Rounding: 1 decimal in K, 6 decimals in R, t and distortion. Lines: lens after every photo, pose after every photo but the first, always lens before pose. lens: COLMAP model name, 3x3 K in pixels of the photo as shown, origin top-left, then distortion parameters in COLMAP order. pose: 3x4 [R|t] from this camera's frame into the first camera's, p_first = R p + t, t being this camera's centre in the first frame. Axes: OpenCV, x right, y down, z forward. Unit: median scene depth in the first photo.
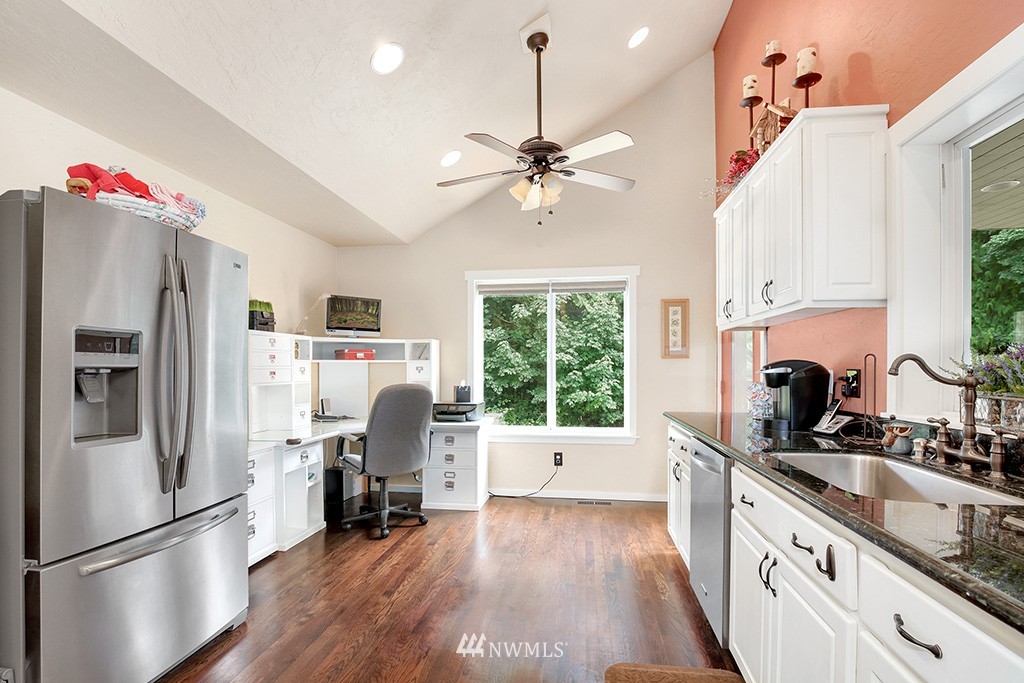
lens RADIAL K [[482.8, 0, 514.1], [0, 482.8, 363.2], [0, 0, 1]] dist [-0.002794, 0.000266]
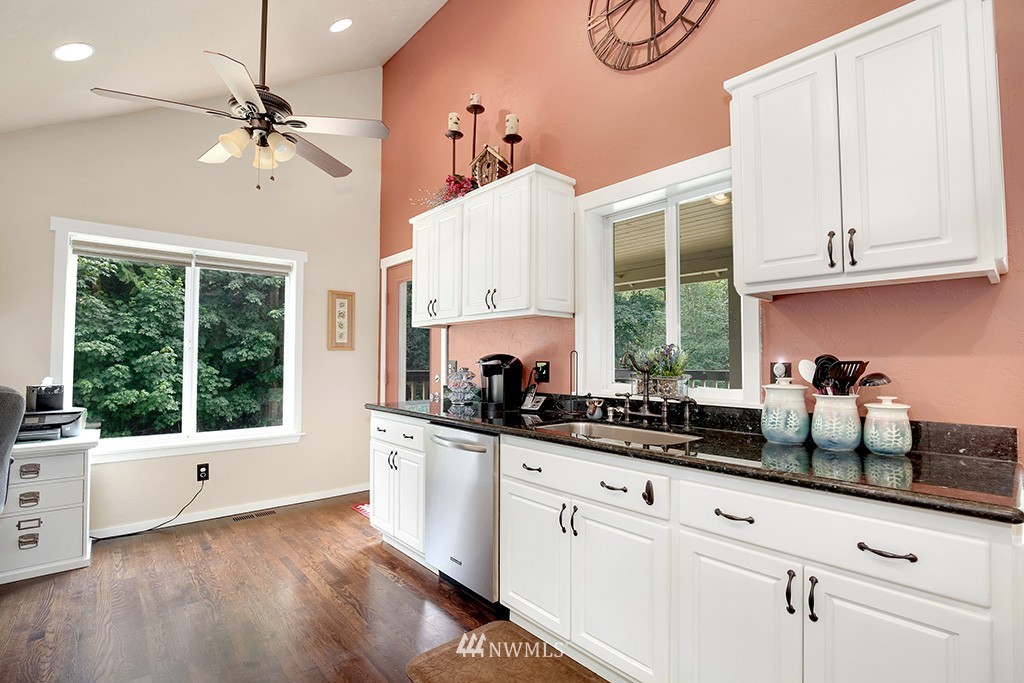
lens RADIAL K [[487.7, 0, 489.4], [0, 487.7, 339.7], [0, 0, 1]] dist [0.002667, 0.000805]
pose [[0.671810, 0.034556, 0.739917, -0.226525], [-0.010055, 0.999245, -0.037537, 0.002330], [-0.740655, 0.017778, 0.671650, 0.101202]]
